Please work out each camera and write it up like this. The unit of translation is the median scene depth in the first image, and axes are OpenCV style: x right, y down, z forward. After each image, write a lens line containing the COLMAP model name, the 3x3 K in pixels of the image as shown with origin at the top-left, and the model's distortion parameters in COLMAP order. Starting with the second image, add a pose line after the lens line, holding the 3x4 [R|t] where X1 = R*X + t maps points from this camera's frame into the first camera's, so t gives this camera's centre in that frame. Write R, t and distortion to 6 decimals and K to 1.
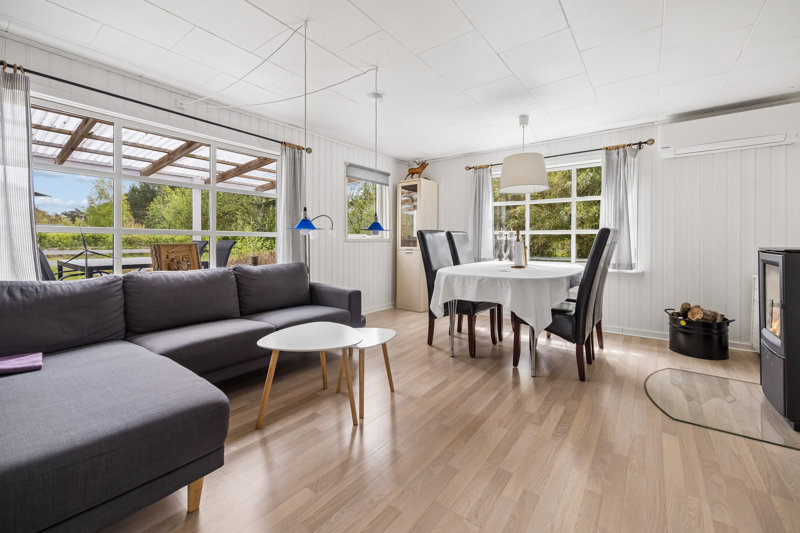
lens RADIAL K [[322.2, 0, 408.4], [0, 322.2, 244.4], [0, 0, 1]] dist [0.003968, -0.000635]
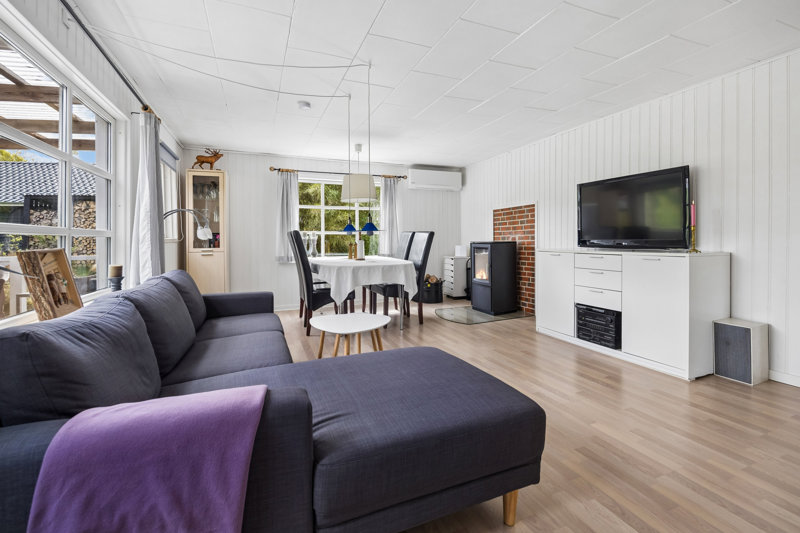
lens RADIAL K [[353.5, 0, 399.6], [0, 353.5, 243.9], [0, 0, 1]] dist [-0.005592, 0.001354]
pose [[0.524912, -0.019136, 0.850941, -0.797523], [0.018748, 0.999765, 0.010918, -0.006815], [-0.850950, 0.010222, 0.525148, 0.106707]]
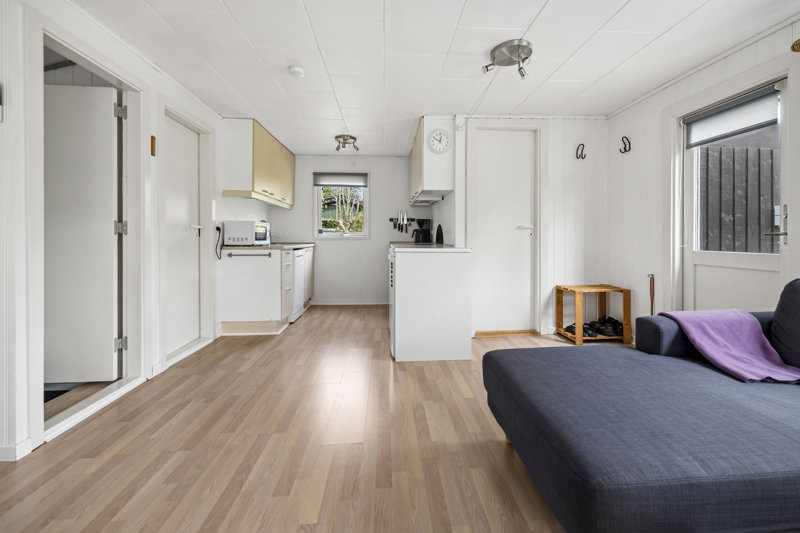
lens RADIAL K [[322.2, 0, 409.4], [0, 322.2, 236.7], [0, 0, 1]] dist [0.003968, -0.000635]
pose [[-0.756663, -0.005829, -0.653779, 0.053108], [-0.007596, 0.999971, -0.000125, 0.000644], [0.653761, 0.004871, -0.756685, 0.491236]]
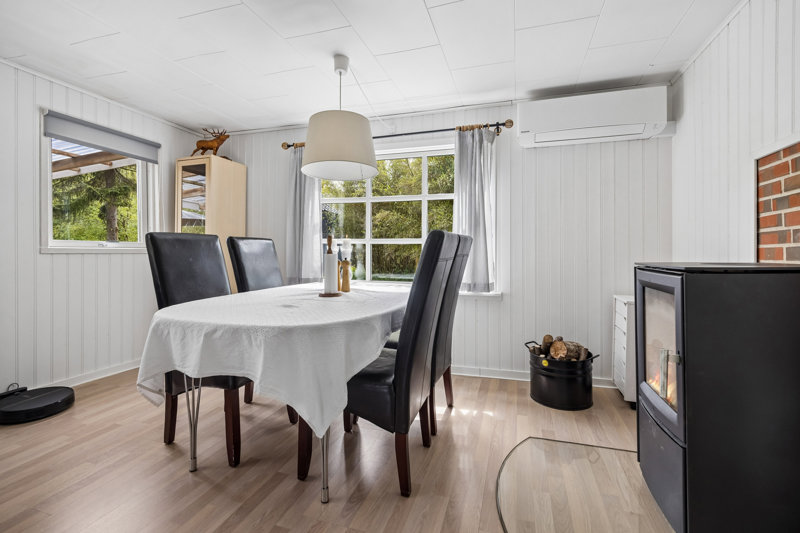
lens RADIAL K [[353.5, 0, 408.0], [0, 353.5, 255.2], [0, 0, 1]] dist [-0.005592, 0.001354]
pose [[0.941297, 0.000228, 0.337579, 0.250506], [0.001679, 0.999984, -0.005358, -0.002100], [-0.337575, 0.005611, 0.941282, 0.306222]]
